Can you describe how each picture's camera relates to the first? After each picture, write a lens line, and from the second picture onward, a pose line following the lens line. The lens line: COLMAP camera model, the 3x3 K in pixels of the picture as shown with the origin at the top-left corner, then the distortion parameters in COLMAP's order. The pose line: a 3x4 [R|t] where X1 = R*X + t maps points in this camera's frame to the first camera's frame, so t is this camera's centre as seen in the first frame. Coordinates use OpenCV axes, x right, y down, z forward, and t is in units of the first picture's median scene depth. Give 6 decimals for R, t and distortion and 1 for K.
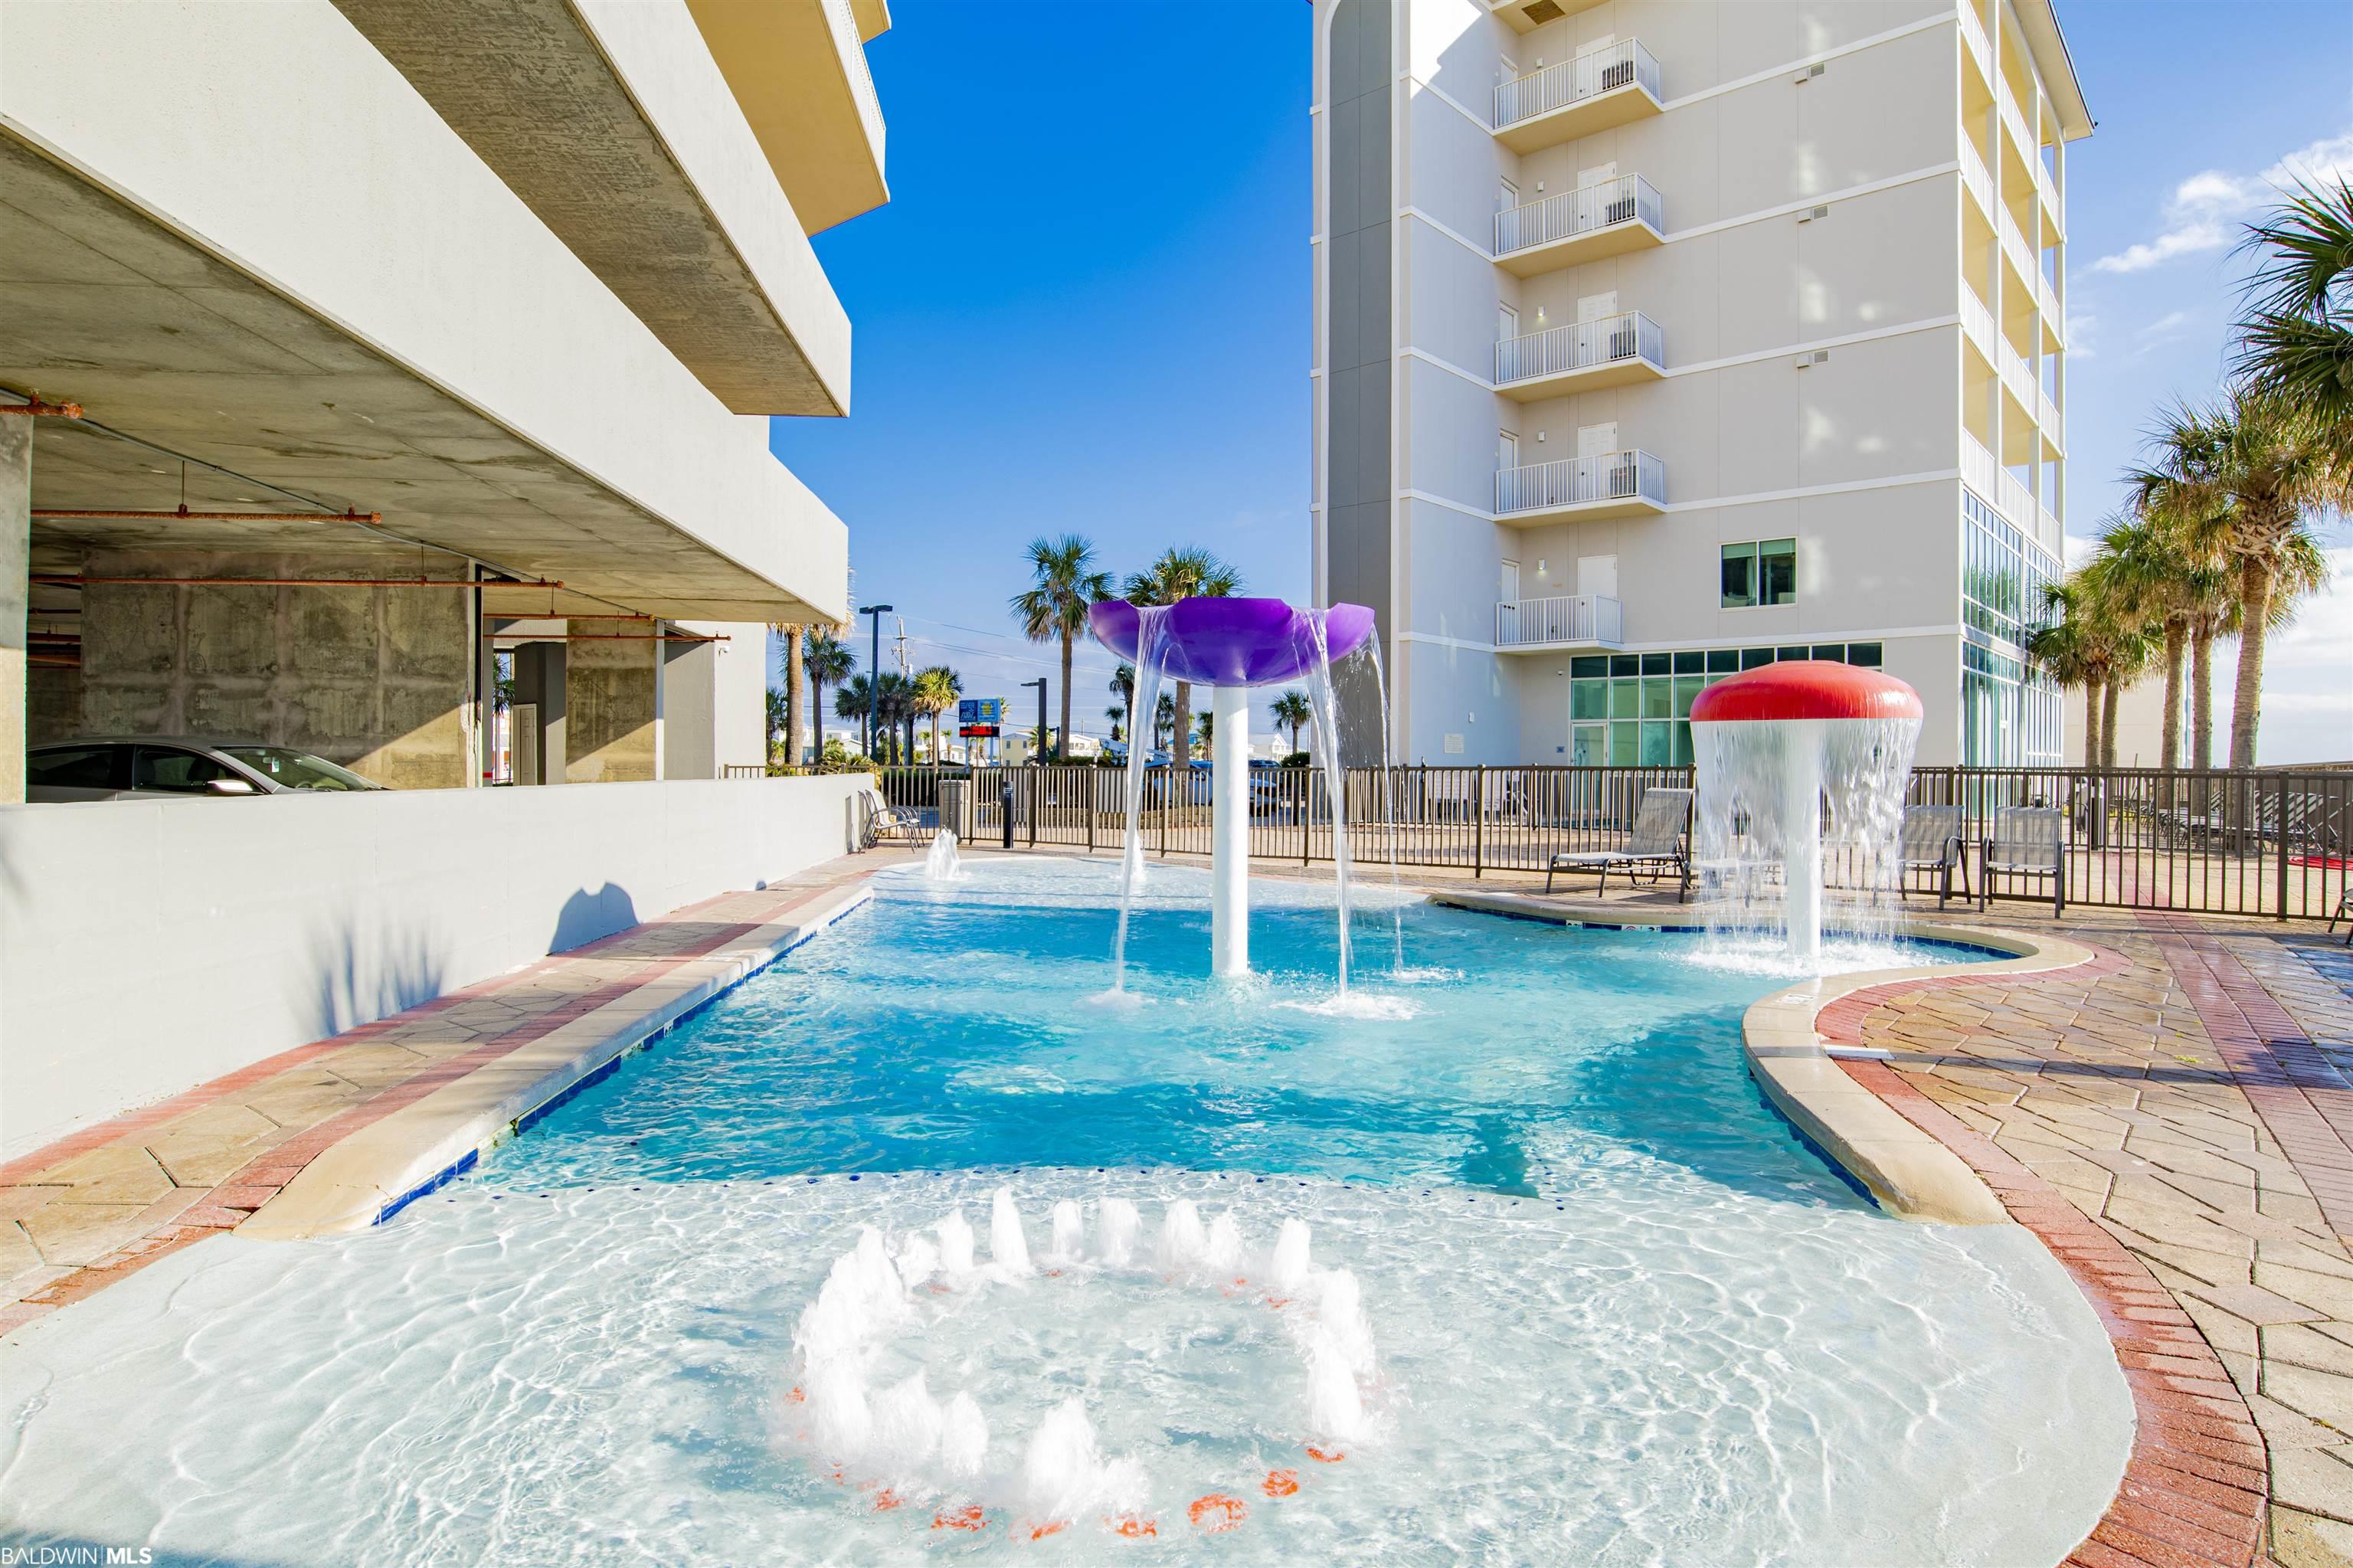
lens RADIAL K [[1310.5, 0, 1189.9], [0, 1310.5, 777.5], [0, 0, 1]] dist [-0.051171, 0.002023]
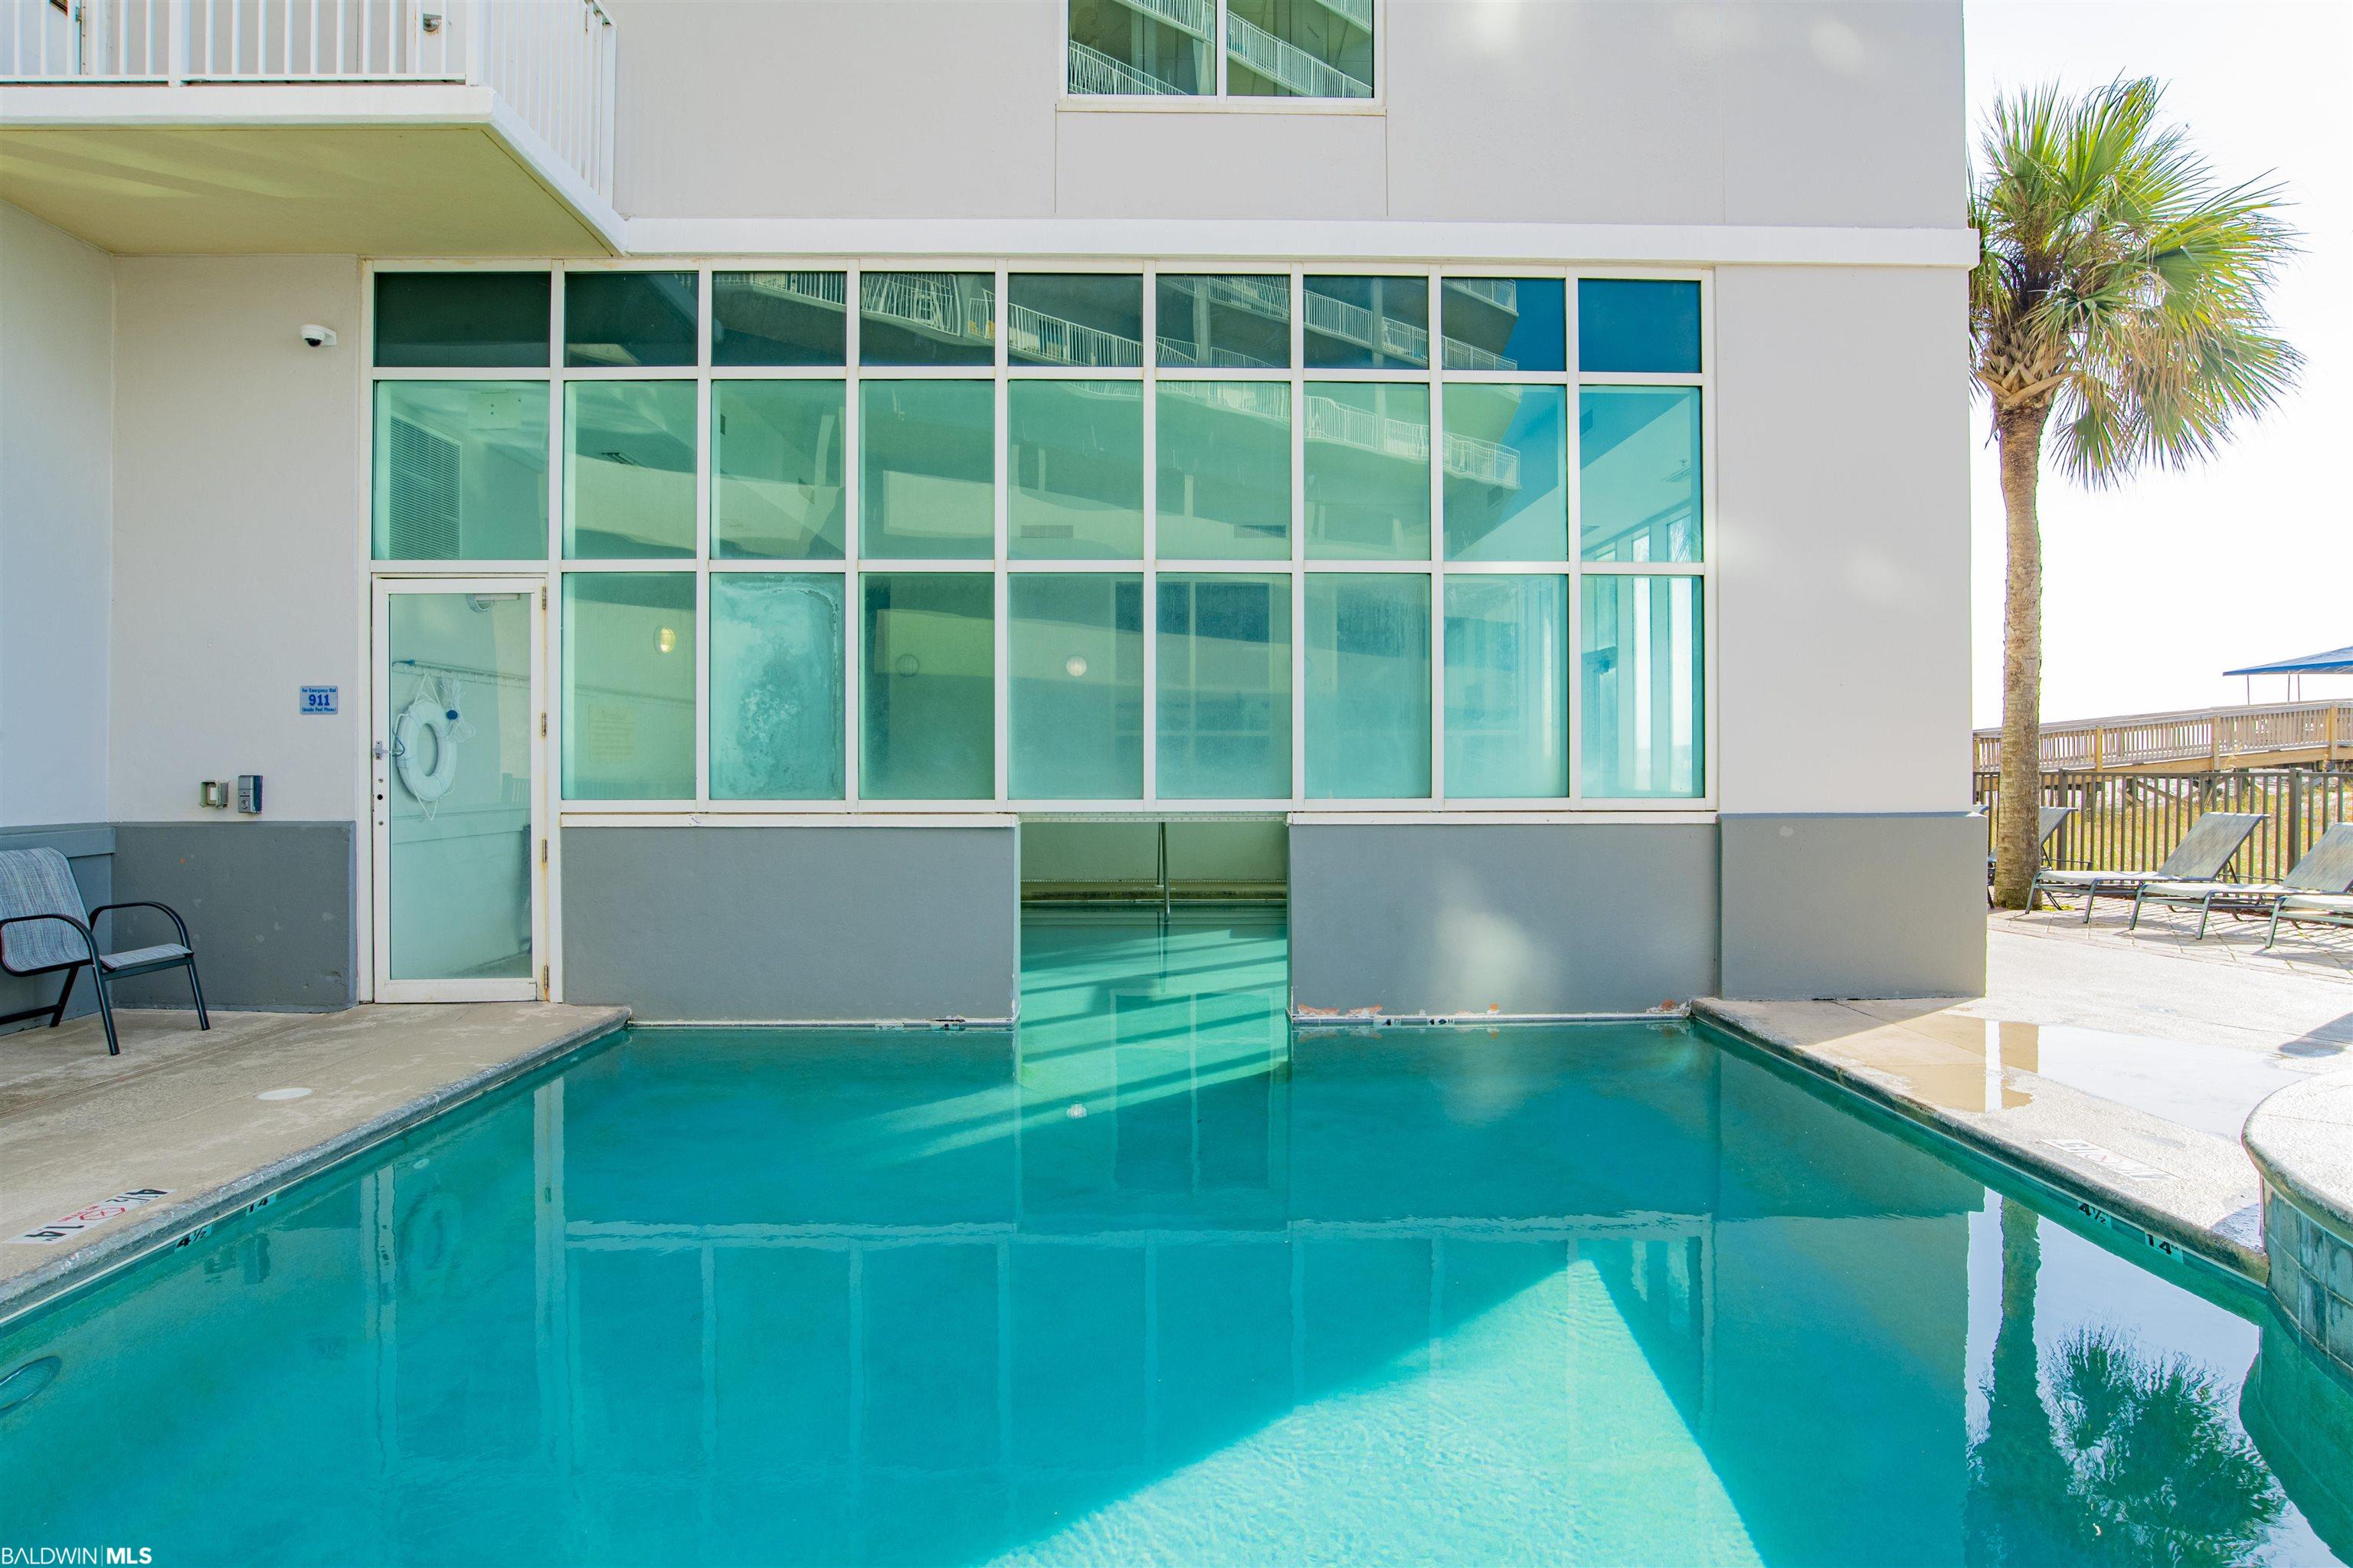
lens RADIAL K [[1215.0, 0, 1182.3], [0, 1215.0, 767.4], [0, 0, 1]] dist [-0.043962, 0.000034]
pose [[0.728297, -0.013178, 0.685135, 0.268553], [0.015380, 0.999878, 0.002883, -0.009379], [-0.685089, 0.008438, 0.728410, 0.807879]]
